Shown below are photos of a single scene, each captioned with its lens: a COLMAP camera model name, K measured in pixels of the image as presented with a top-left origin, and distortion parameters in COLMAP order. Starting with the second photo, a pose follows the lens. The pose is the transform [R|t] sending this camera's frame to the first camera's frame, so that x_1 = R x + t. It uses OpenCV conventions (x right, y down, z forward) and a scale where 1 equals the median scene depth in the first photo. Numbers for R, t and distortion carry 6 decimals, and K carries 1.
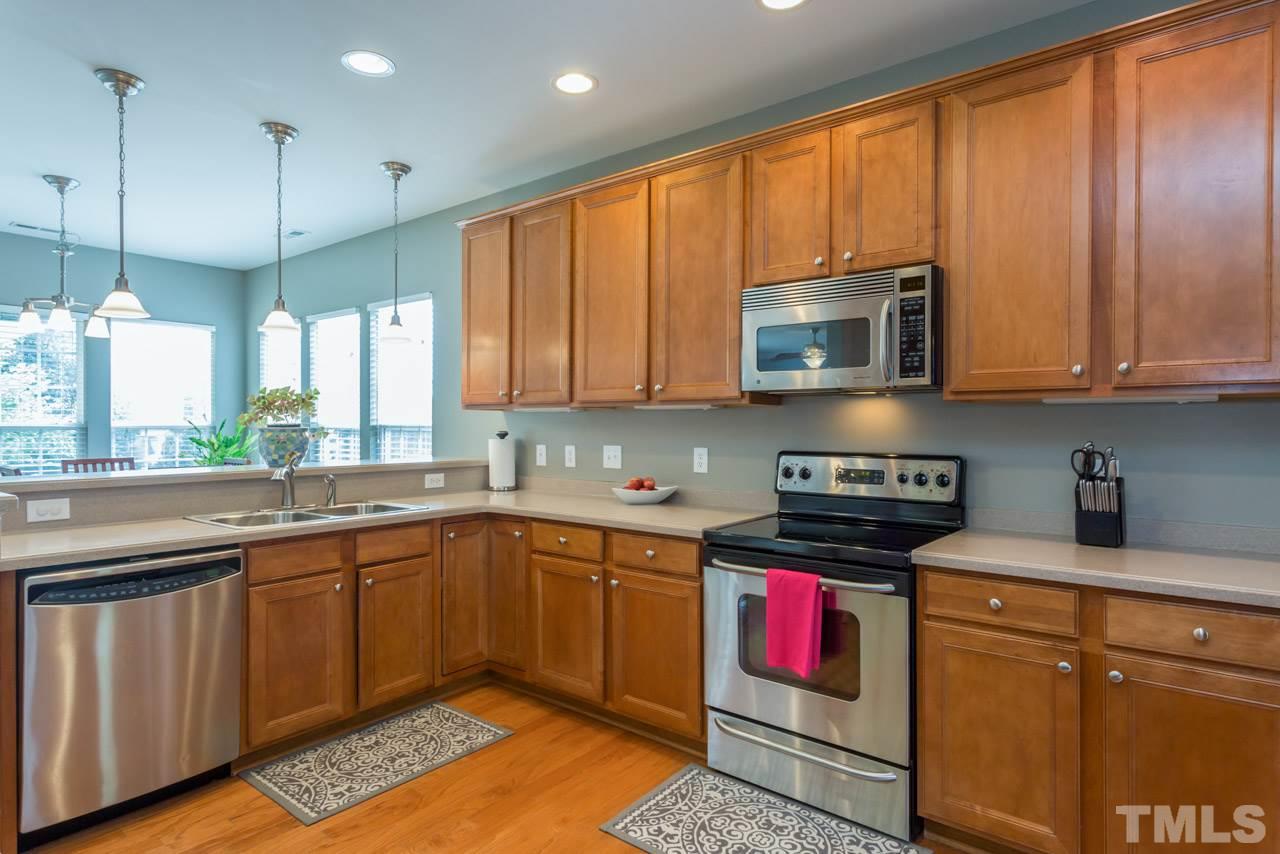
lens RADIAL K [[693.7, 0, 641.2], [0, 693.7, 425.1], [0, 0, 1]] dist [0.006968, 0.000859]
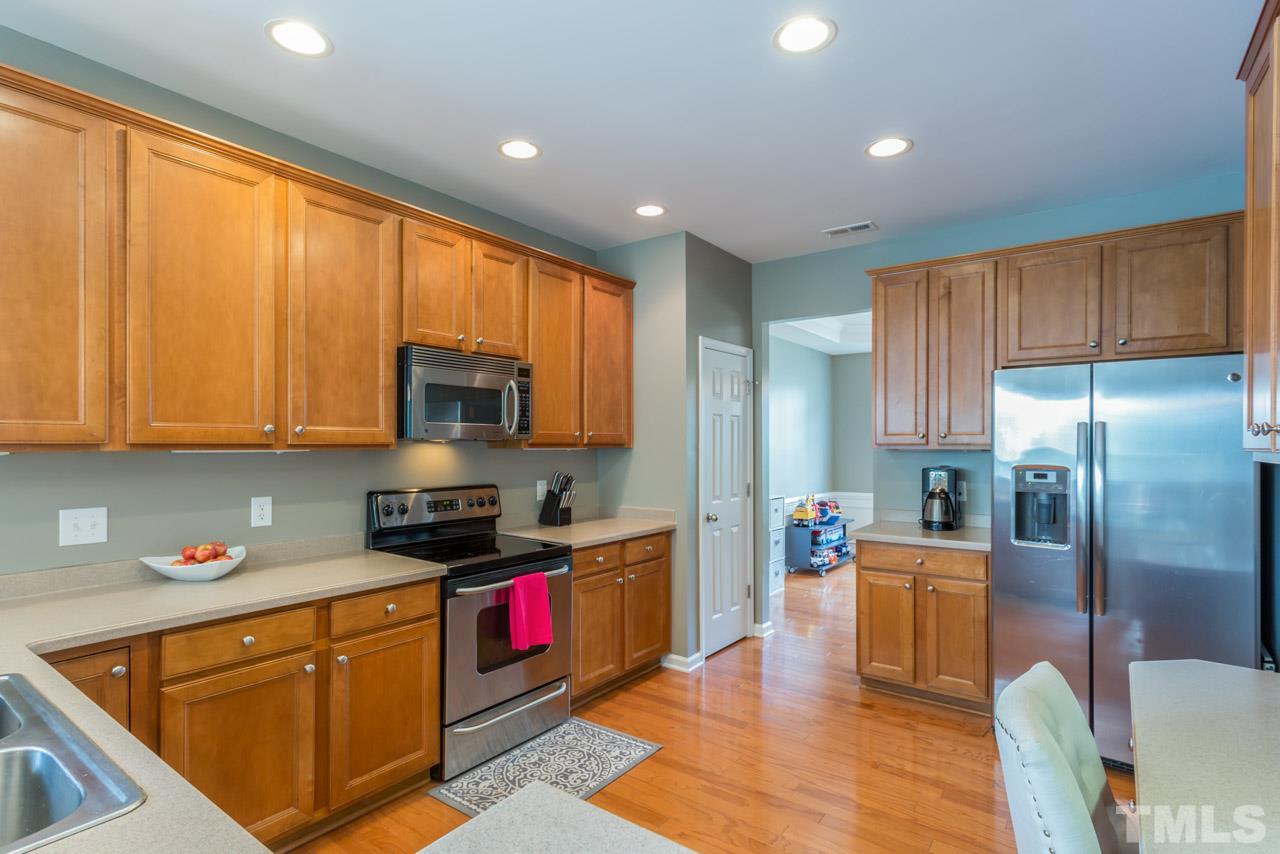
lens RADIAL K [[619.6, 0, 643.0], [0, 619.6, 440.8], [0, 0, 1]] dist [0.001510, 0.000503]
pose [[-0.027586, 0.004649, 0.999609, -0.859902], [-0.000582, 0.999989, -0.004667, -0.042283], [-0.999619, -0.000710, -0.027583, 0.682097]]
